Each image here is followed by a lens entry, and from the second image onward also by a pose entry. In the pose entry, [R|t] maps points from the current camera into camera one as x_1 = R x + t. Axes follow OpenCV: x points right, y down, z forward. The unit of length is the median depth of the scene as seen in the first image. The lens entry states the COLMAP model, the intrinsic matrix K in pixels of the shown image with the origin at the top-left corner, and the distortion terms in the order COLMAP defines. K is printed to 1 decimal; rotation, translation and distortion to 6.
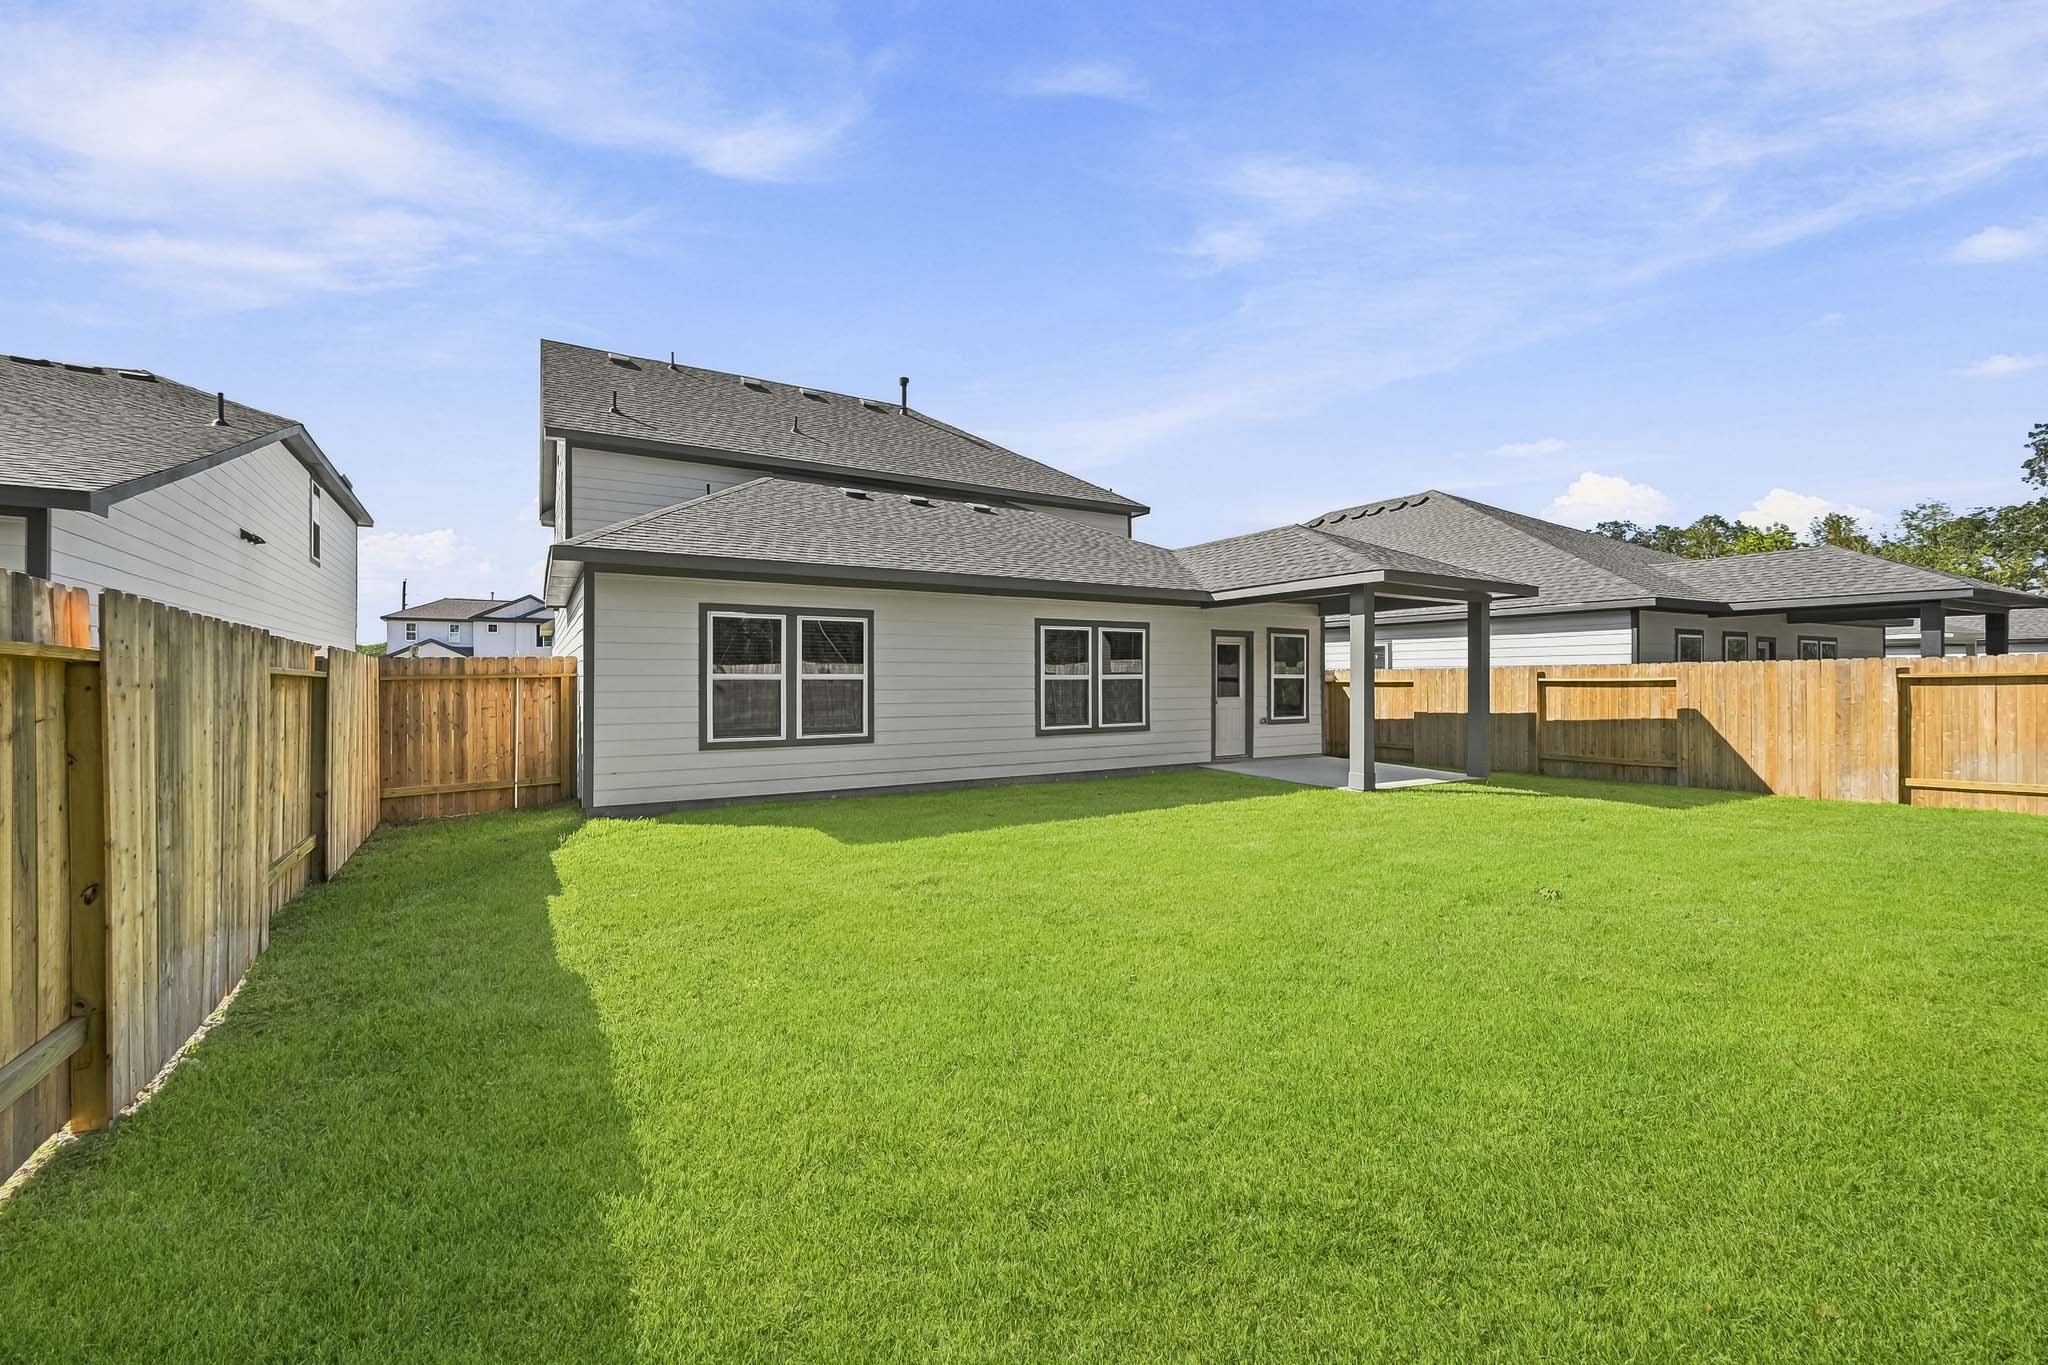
lens RADIAL K [[810.6, 0, 1032.0], [0, 810.6, 680.4], [0, 0, 1]] dist [0.000647, 0.000171]
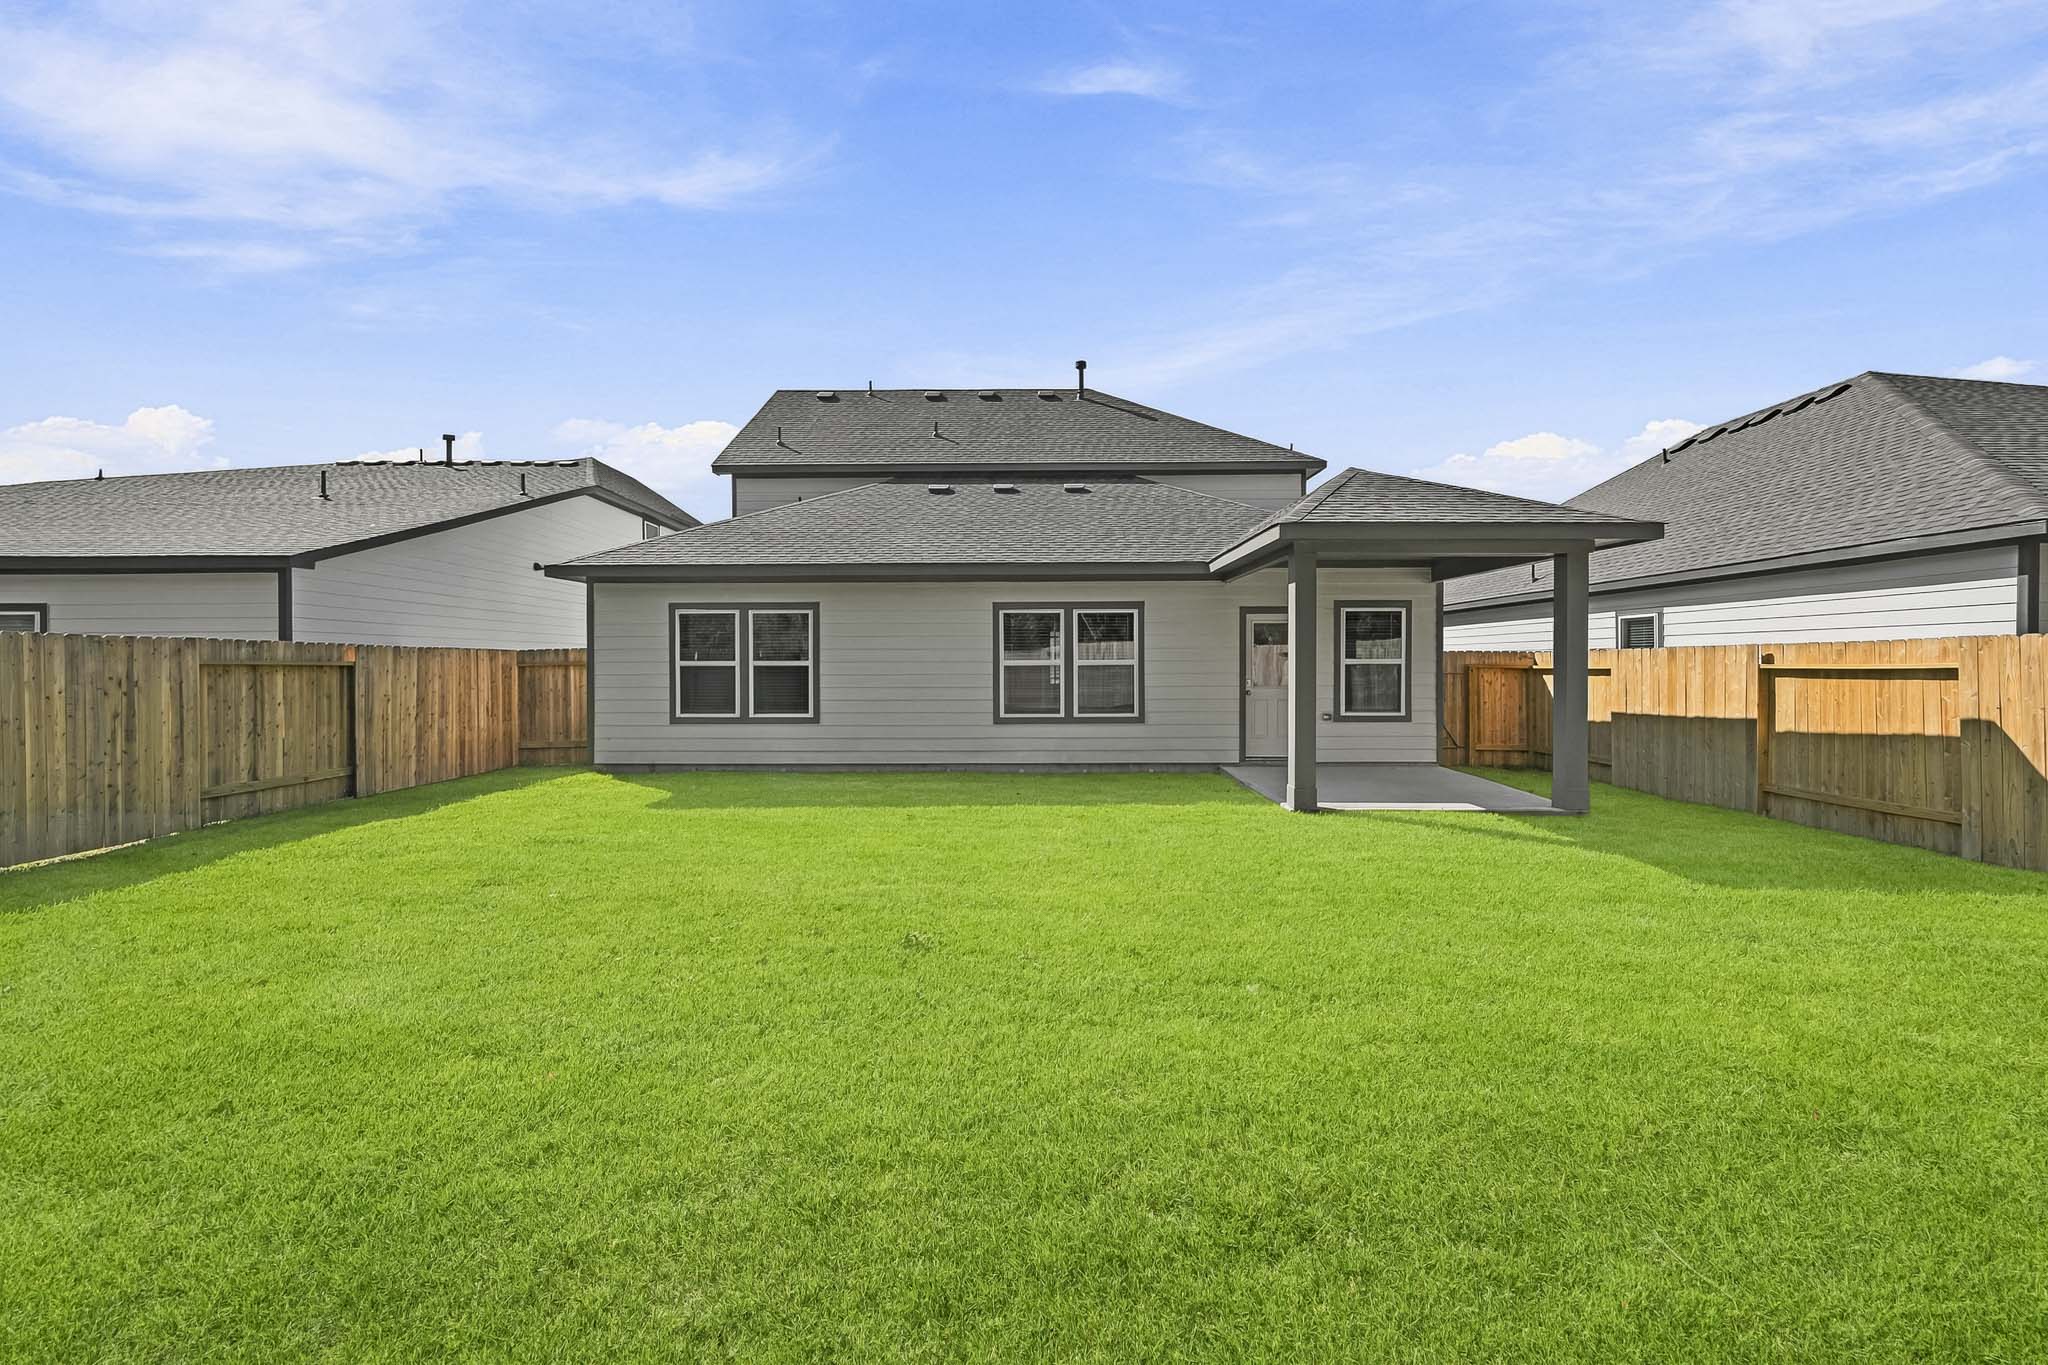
lens RADIAL K [[810.6, 0, 1032.4], [0, 810.6, 681.3], [0, 0, 1]] dist [0.000647, 0.000171]
pose [[0.852722, 0.012096, -0.522225, 0.508069], [0.000875, 0.999697, 0.024585, -0.005575], [0.522365, -0.021421, 0.852453, 0.176319]]
